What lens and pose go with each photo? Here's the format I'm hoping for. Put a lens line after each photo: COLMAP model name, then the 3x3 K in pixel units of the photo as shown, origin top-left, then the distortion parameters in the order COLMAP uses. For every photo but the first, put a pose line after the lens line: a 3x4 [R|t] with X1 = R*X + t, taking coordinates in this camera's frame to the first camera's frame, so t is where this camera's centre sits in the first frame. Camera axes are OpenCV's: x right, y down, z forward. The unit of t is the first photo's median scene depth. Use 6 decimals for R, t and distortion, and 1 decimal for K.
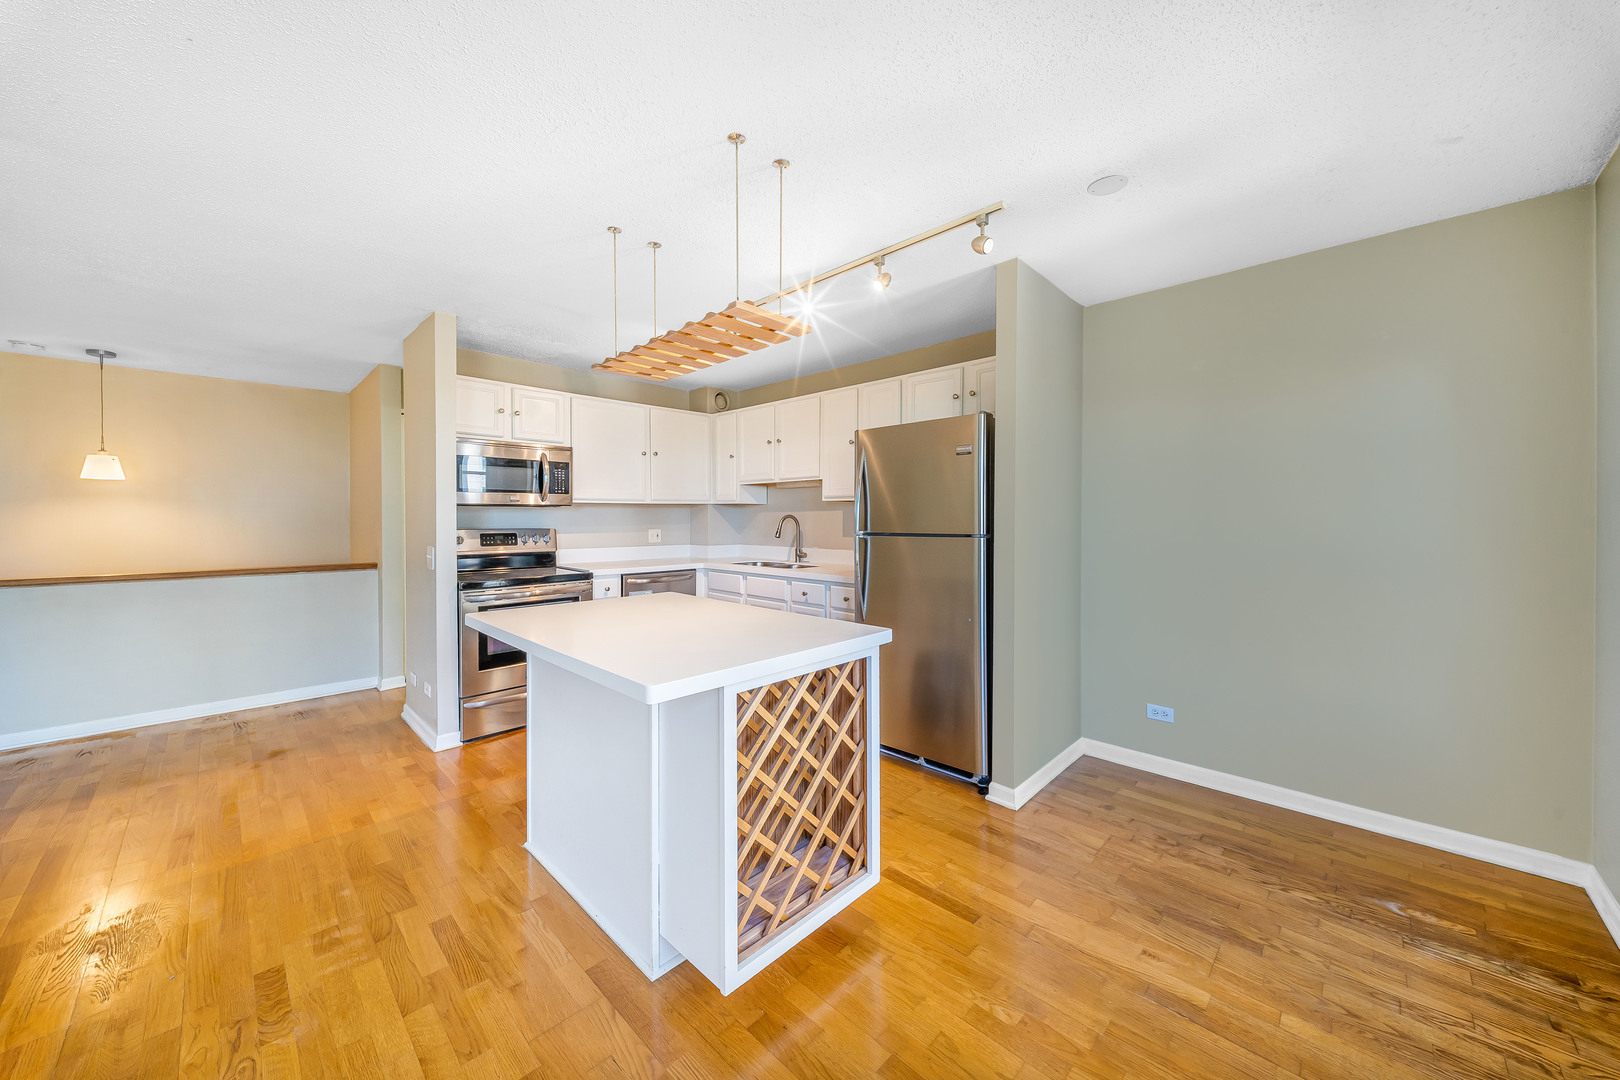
lens RADIAL K [[579.4, 0, 815.4], [0, 579.4, 528.8], [0, 0, 1]] dist [-0.011440, 0.000050]
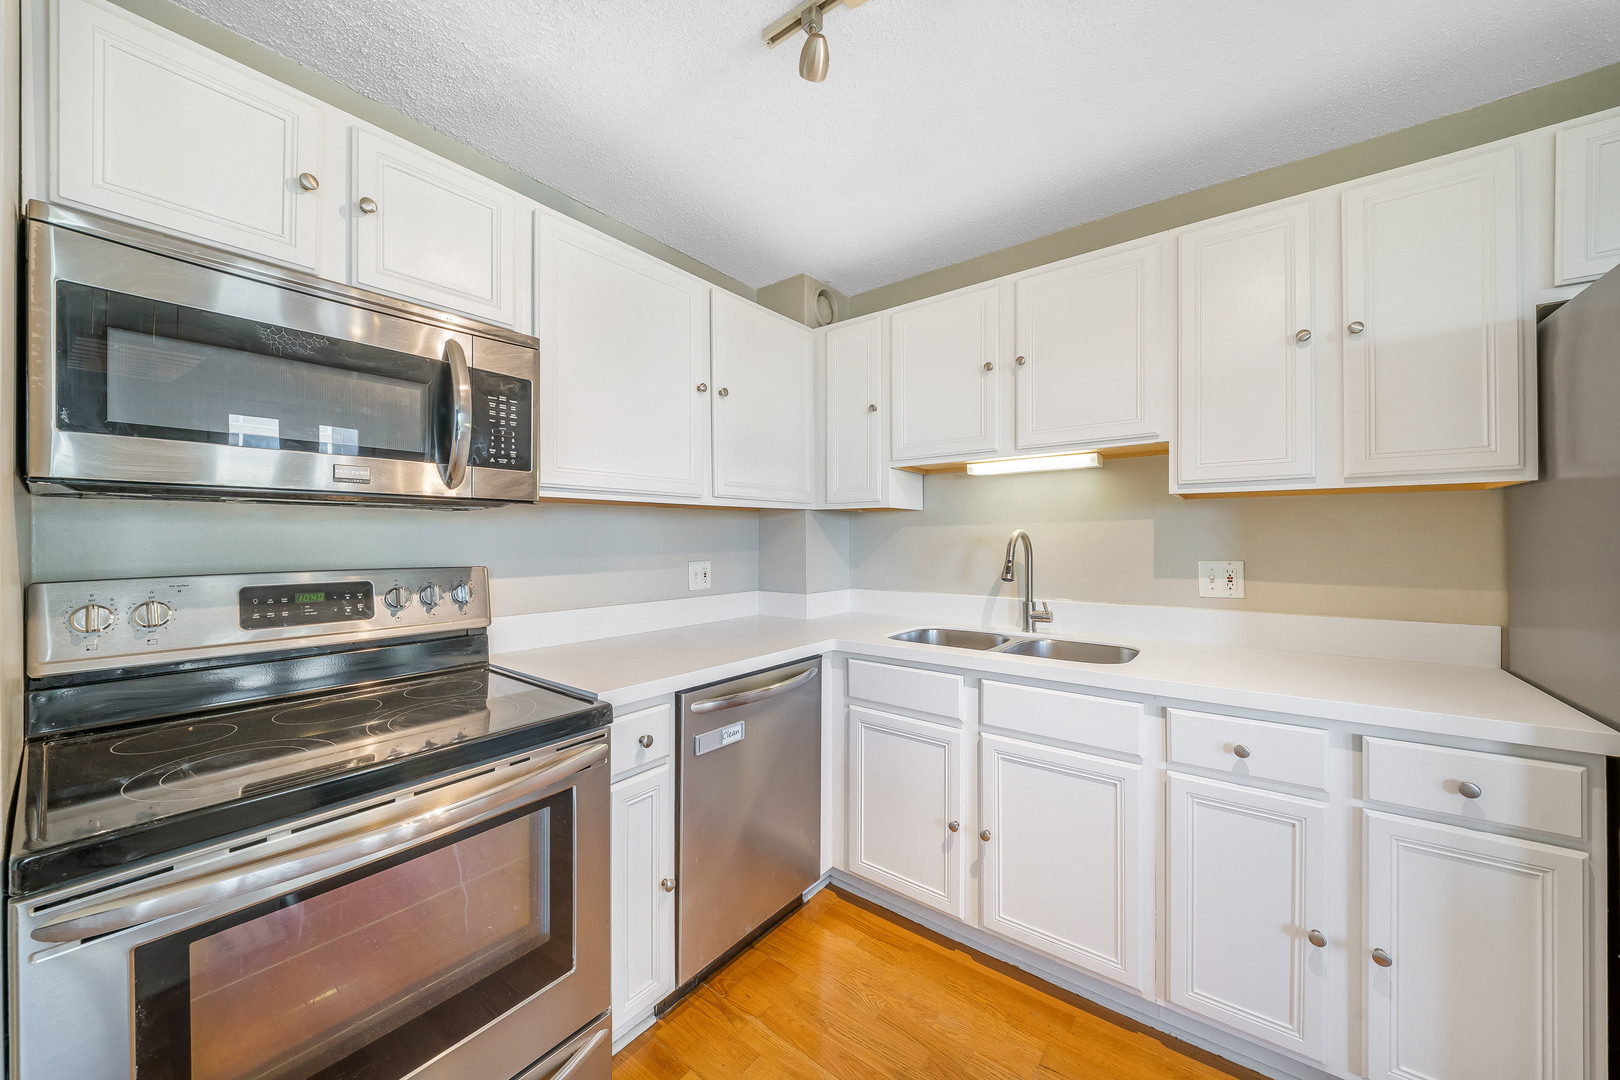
lens RADIAL K [[579.4, 0, 804.5], [0, 579.4, 540.2], [0, 0, 1]] dist [-0.011440, 0.000050]
pose [[0.995018, -0.003512, 0.099635, -0.287558], [0.005333, 0.999823, -0.018018, -0.009770], [-0.099555, 0.018459, 0.994861, 0.619125]]
